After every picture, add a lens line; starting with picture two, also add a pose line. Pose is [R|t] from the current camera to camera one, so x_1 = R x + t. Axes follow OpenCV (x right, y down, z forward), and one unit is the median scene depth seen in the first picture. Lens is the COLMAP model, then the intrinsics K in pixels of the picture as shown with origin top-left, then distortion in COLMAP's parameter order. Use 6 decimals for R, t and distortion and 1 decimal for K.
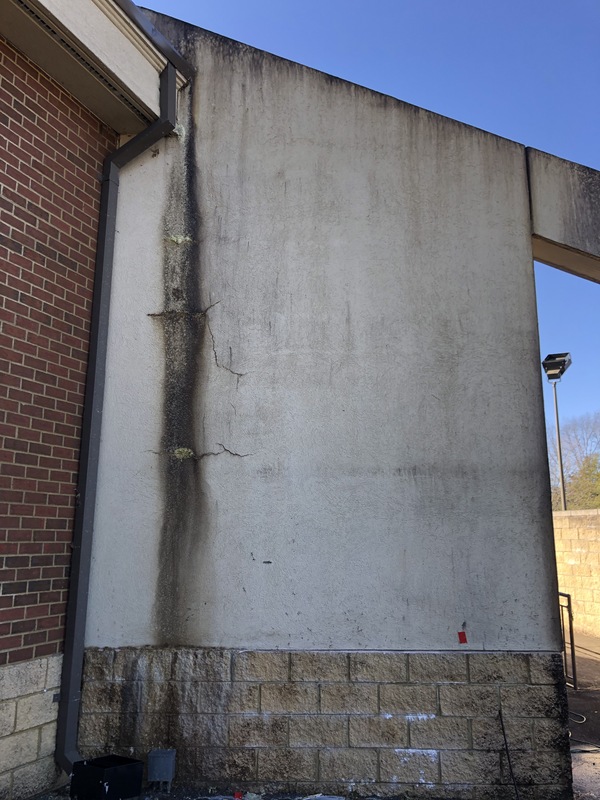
lens RADIAL K [[659.5, 0, 301.8], [0, 659.5, 404.0], [0, 0, 1]] dist [0.013441, 0.014285]
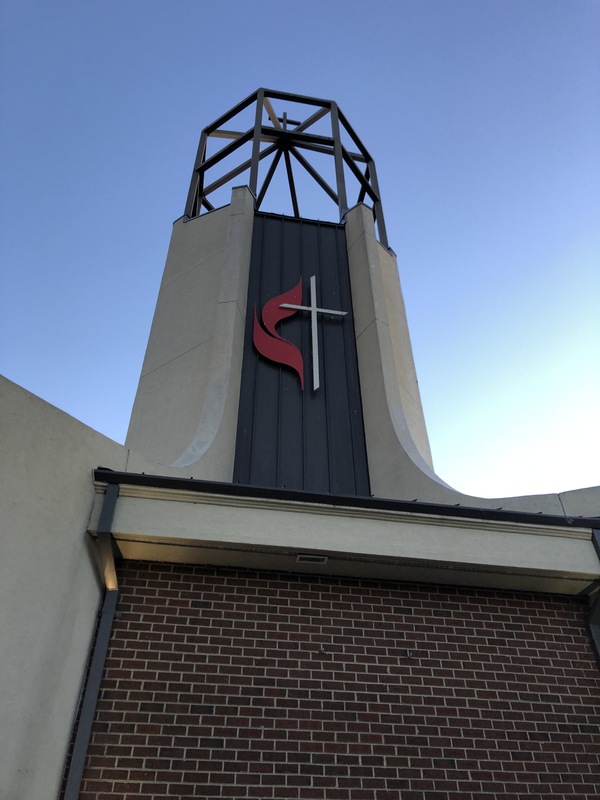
lens RADIAL K [[659.5, 0, 317.0], [0, 659.5, 387.9], [0, 0, 1]] dist [0.013441, 0.014285]
pose [[0.566803, -0.601174, -0.563315, 0.463915], [0.195944, 0.762506, -0.616596, -0.038979], [0.800213, 0.239110, 0.549987, -0.248999]]
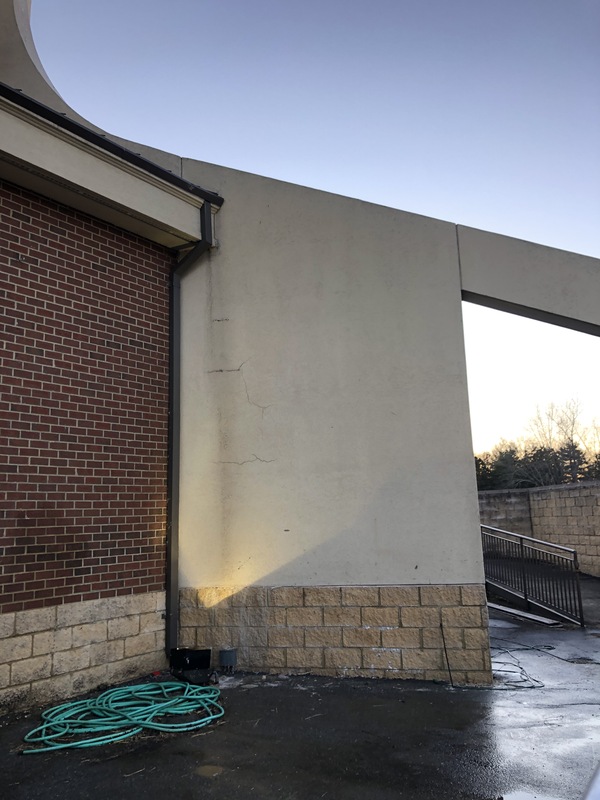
lens RADIAL K [[659.5, 0, 302.1], [0, 659.5, 398.1], [0, 0, 1]] dist [0.013441, 0.014285]
pose [[0.974280, -0.079229, -0.210951, 0.346282], [0.084741, 0.996254, 0.017205, -0.094746], [0.208798, -0.034638, 0.977345, -0.503726]]
